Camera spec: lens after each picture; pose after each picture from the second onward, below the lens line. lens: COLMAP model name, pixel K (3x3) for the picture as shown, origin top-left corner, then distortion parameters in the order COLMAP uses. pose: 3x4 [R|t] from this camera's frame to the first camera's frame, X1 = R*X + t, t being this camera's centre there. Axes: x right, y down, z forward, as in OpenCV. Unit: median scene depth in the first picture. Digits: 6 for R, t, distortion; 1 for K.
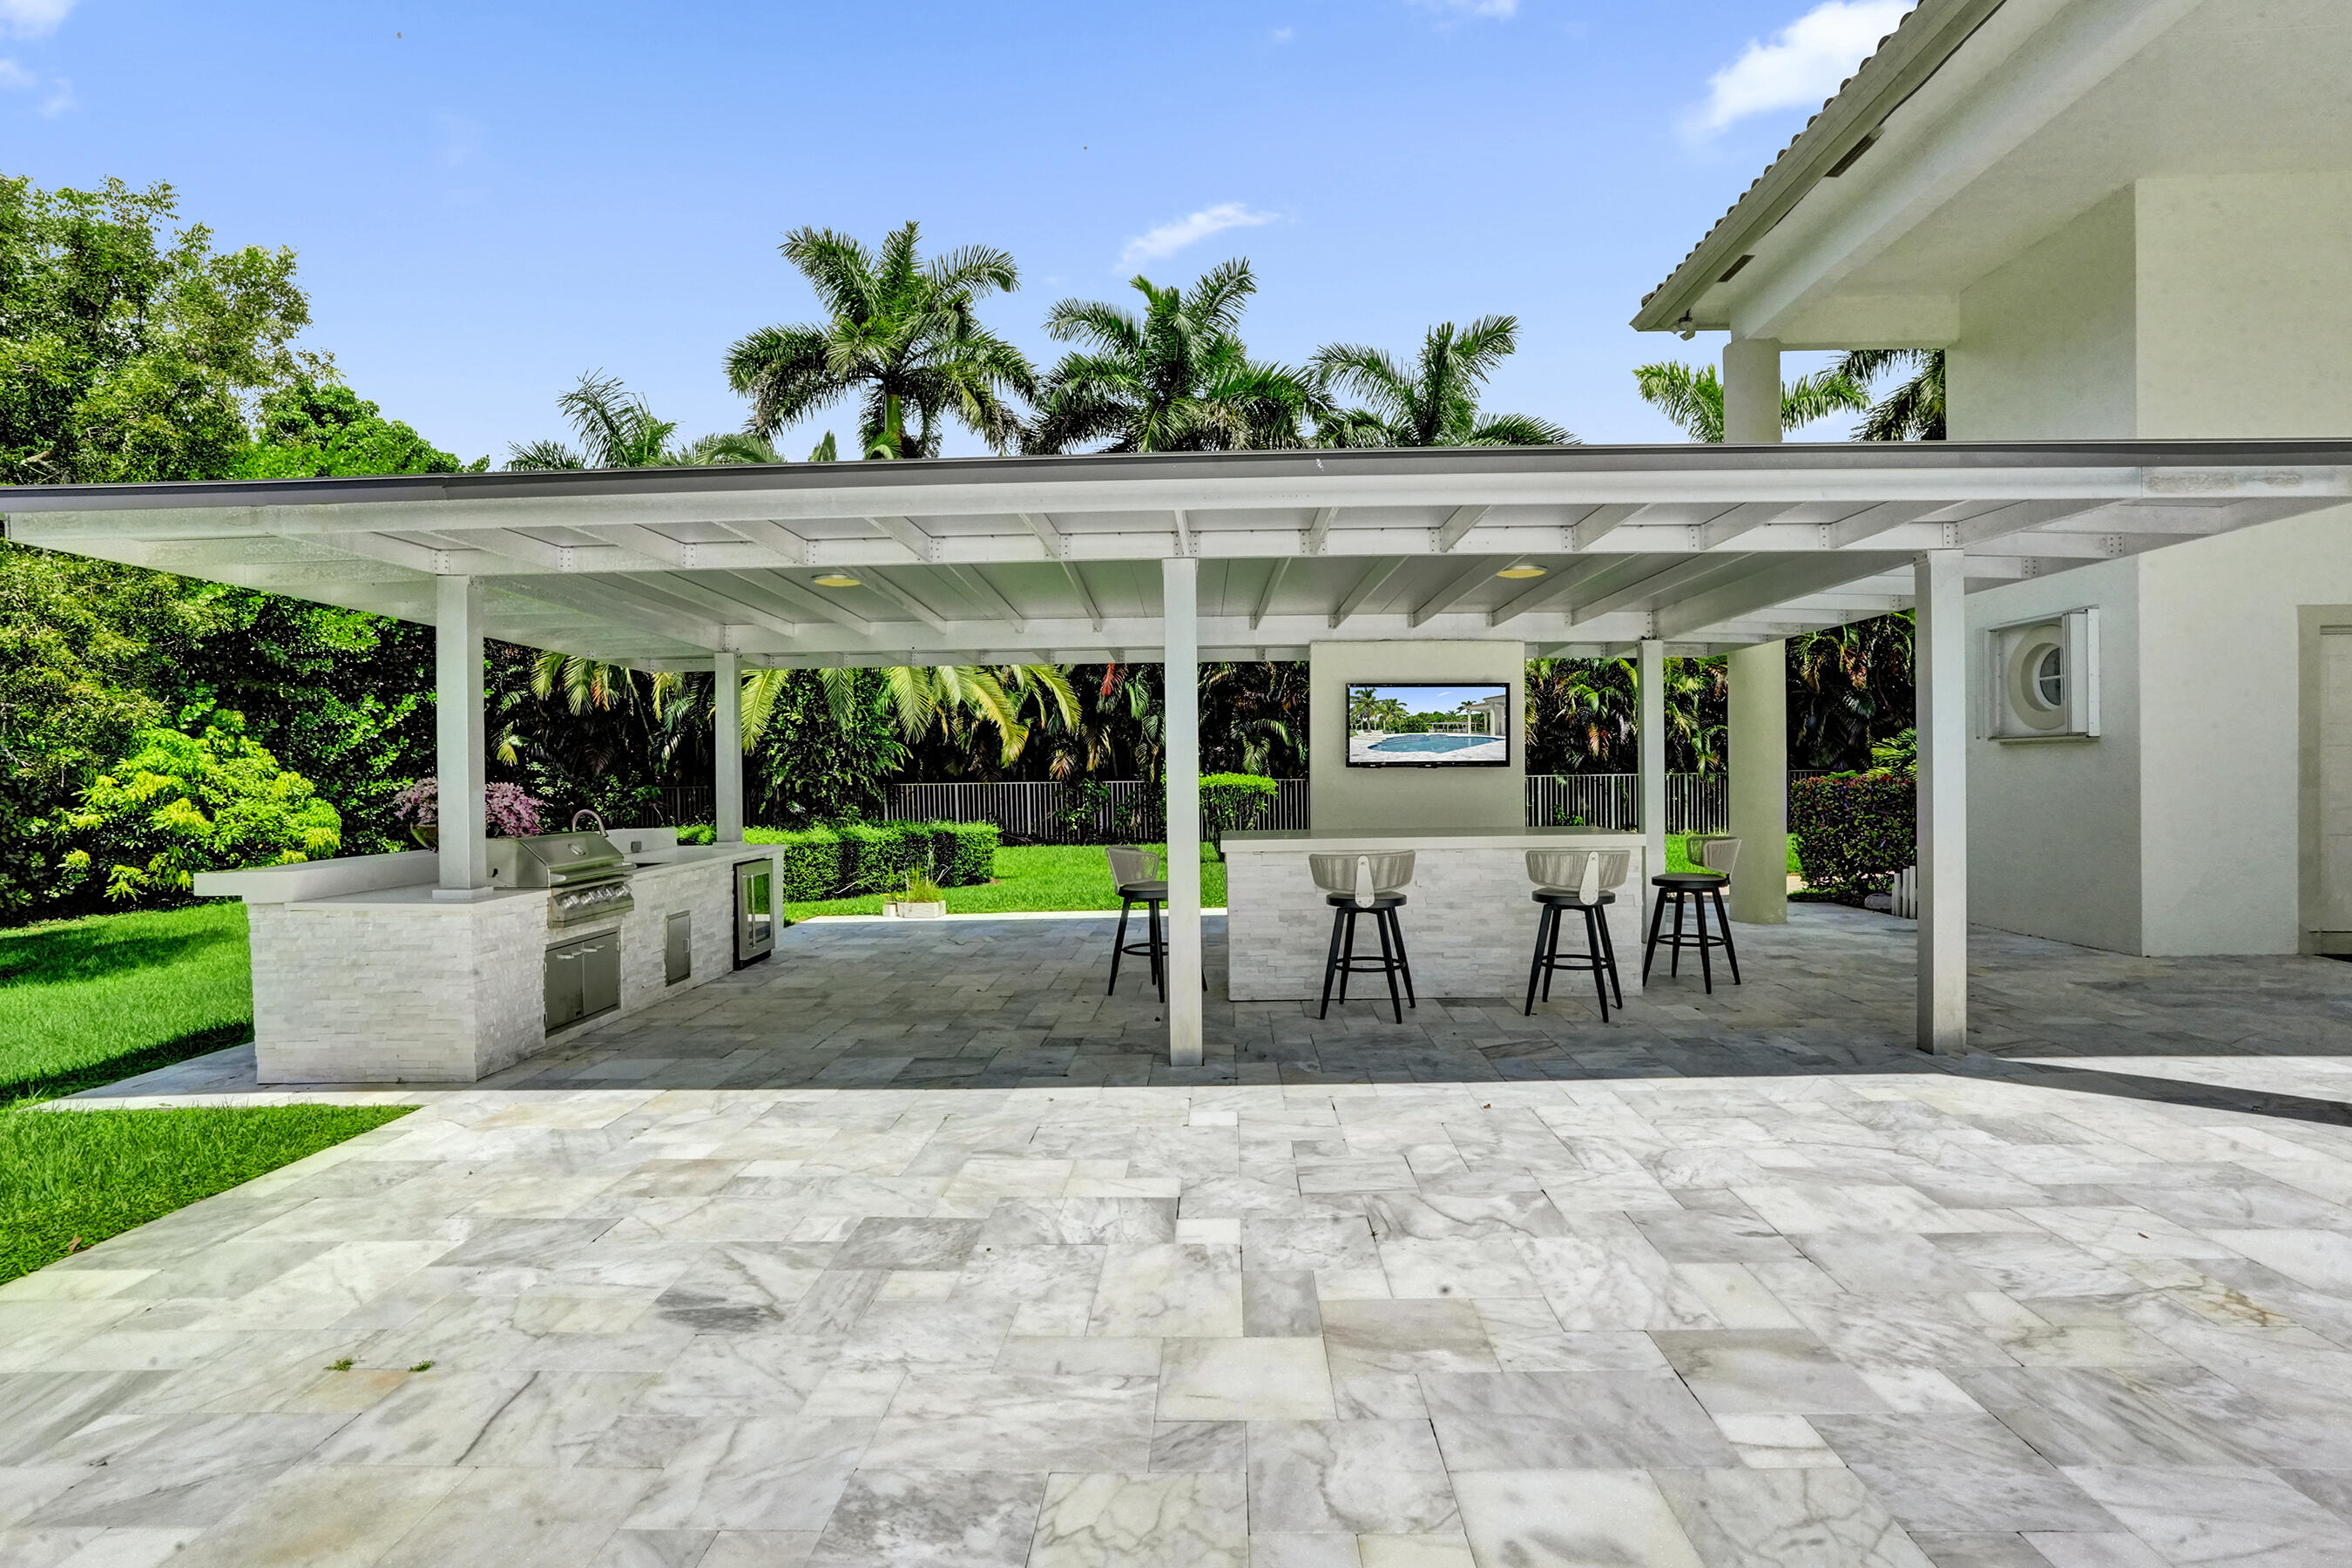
lens RADIAL K [[1196.3, 0, 1178.2], [0, 1196.3, 772.6], [0, 0, 1]] dist [-0.026870, 0.001255]
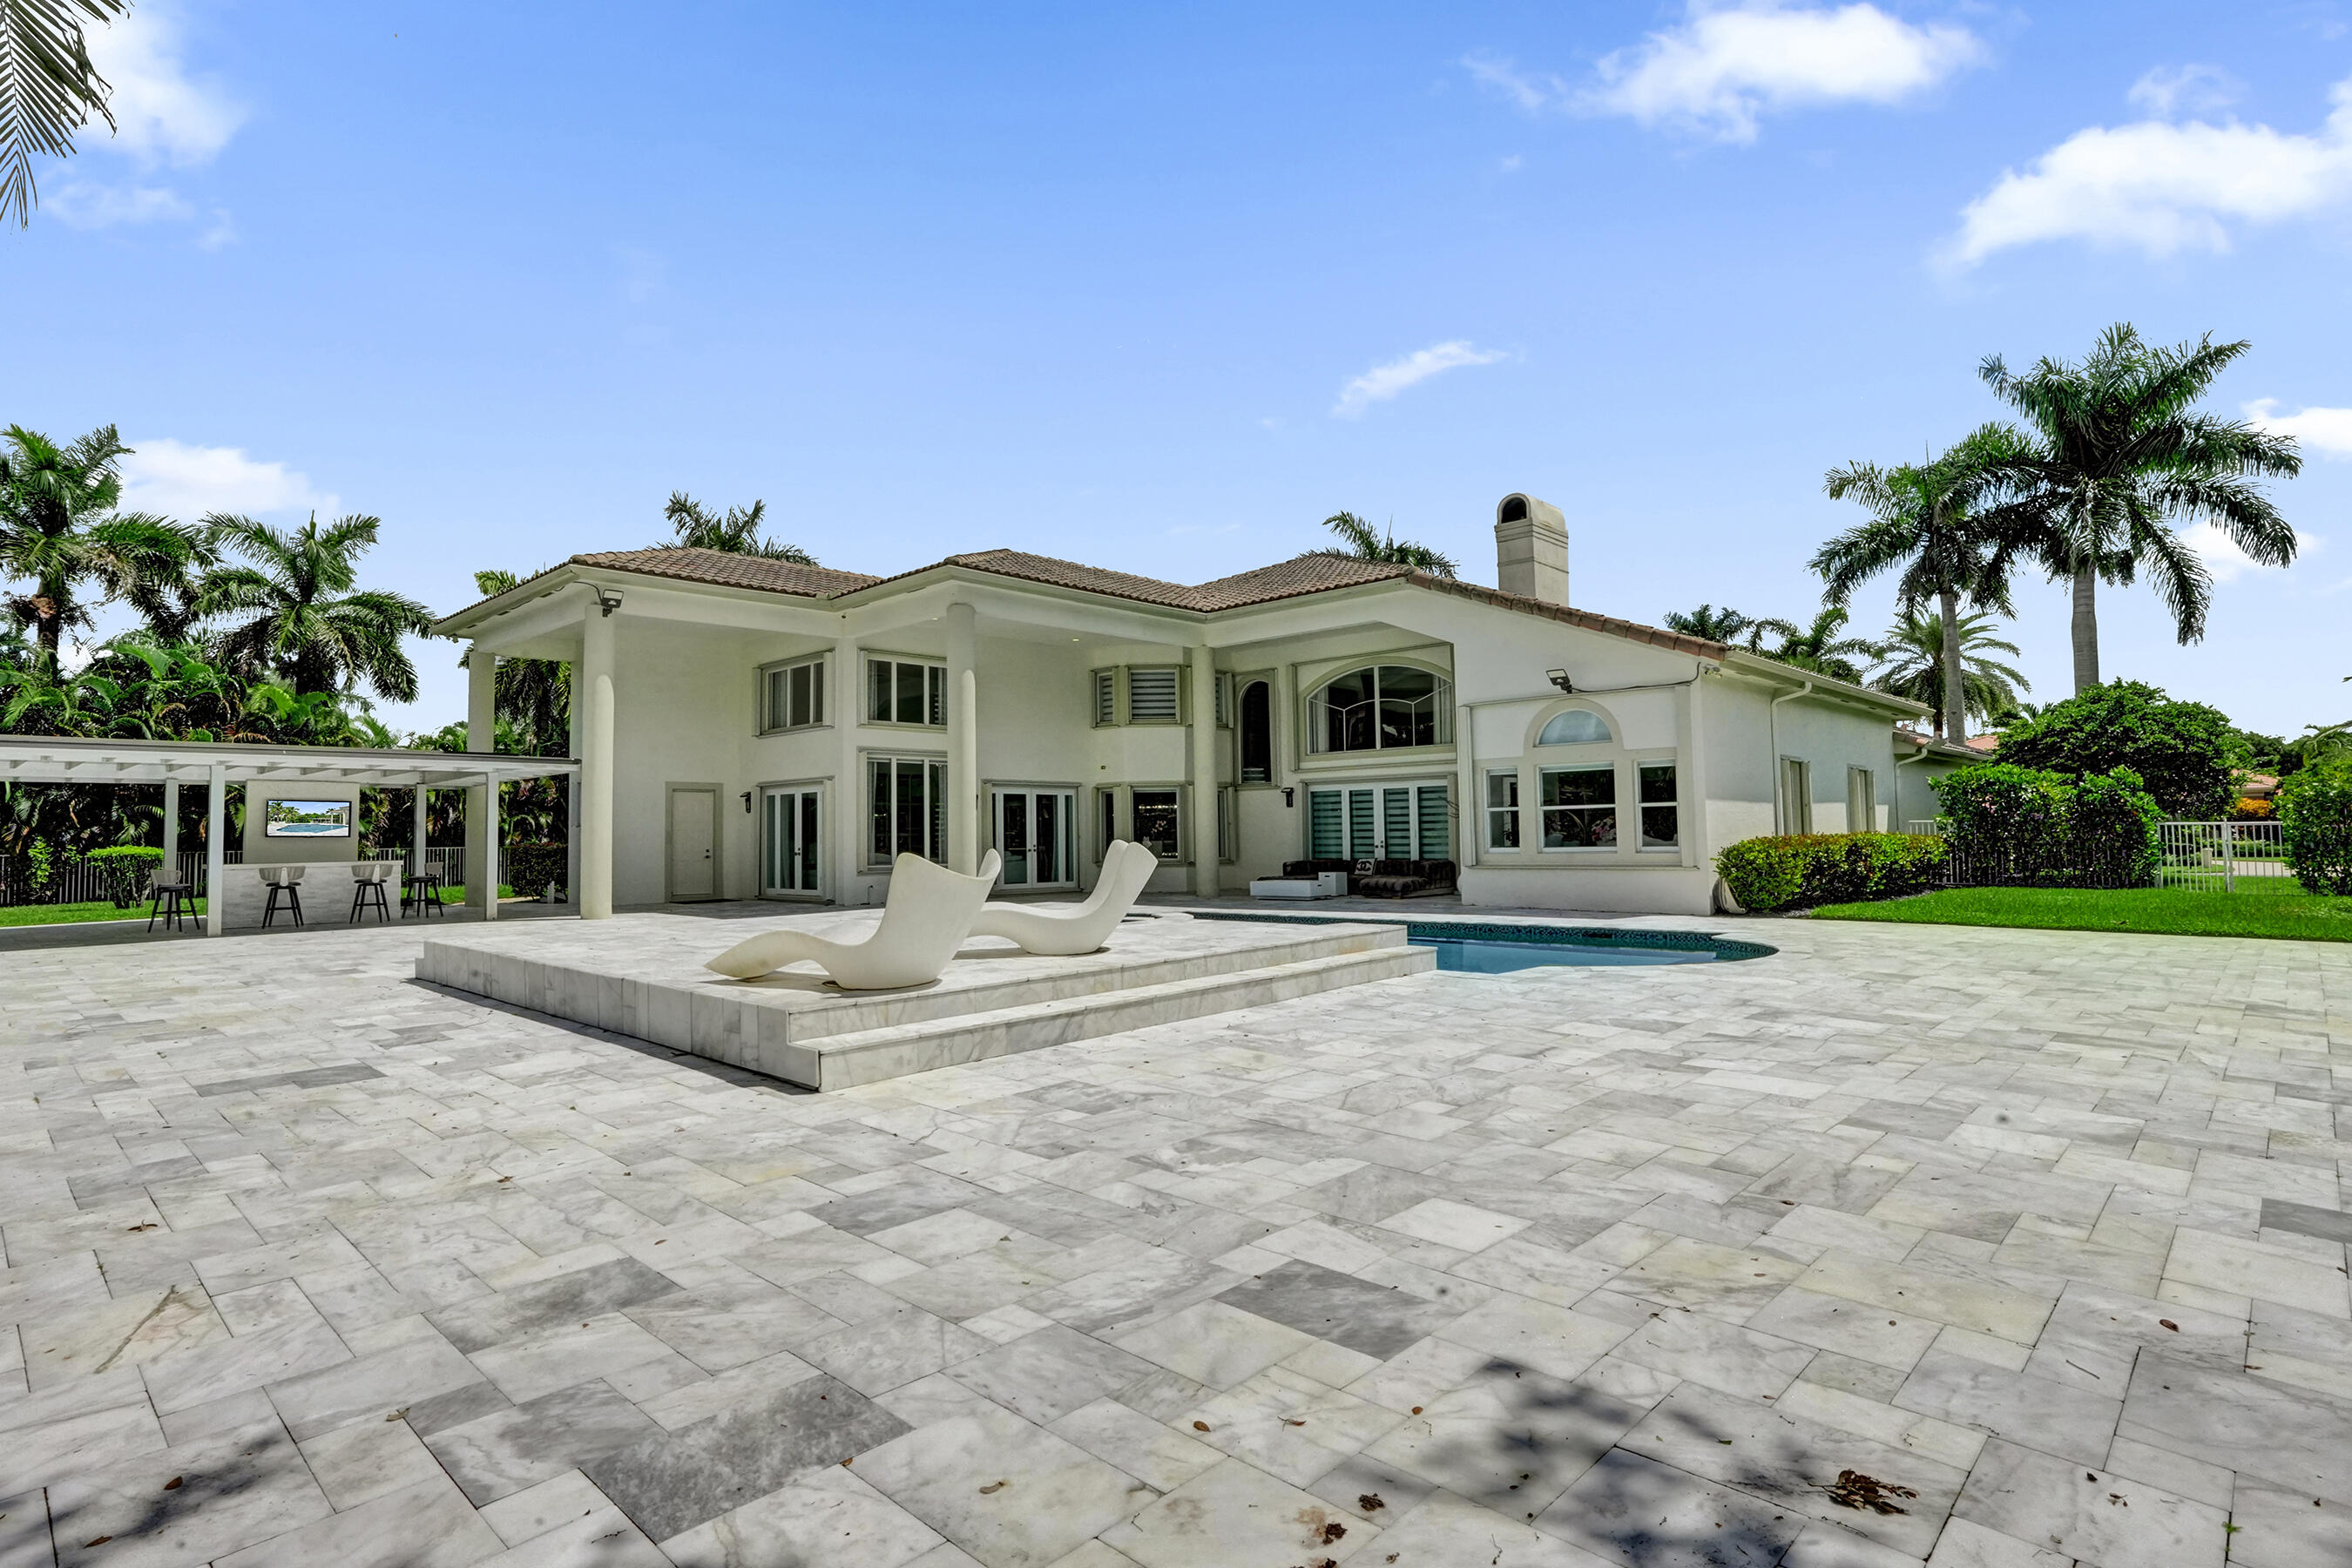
lens RADIAL K [[1213.4, 0, 1178.0], [0, 1213.4, 776.3], [0, 0, 1]] dist [-0.025275, -0.000072]
pose [[0.660920, 0.037858, 0.749501, -0.463739], [0.011562, 0.998094, -0.060611, 0.042580], [-0.750367, 0.048725, 0.659223, -1.978463]]
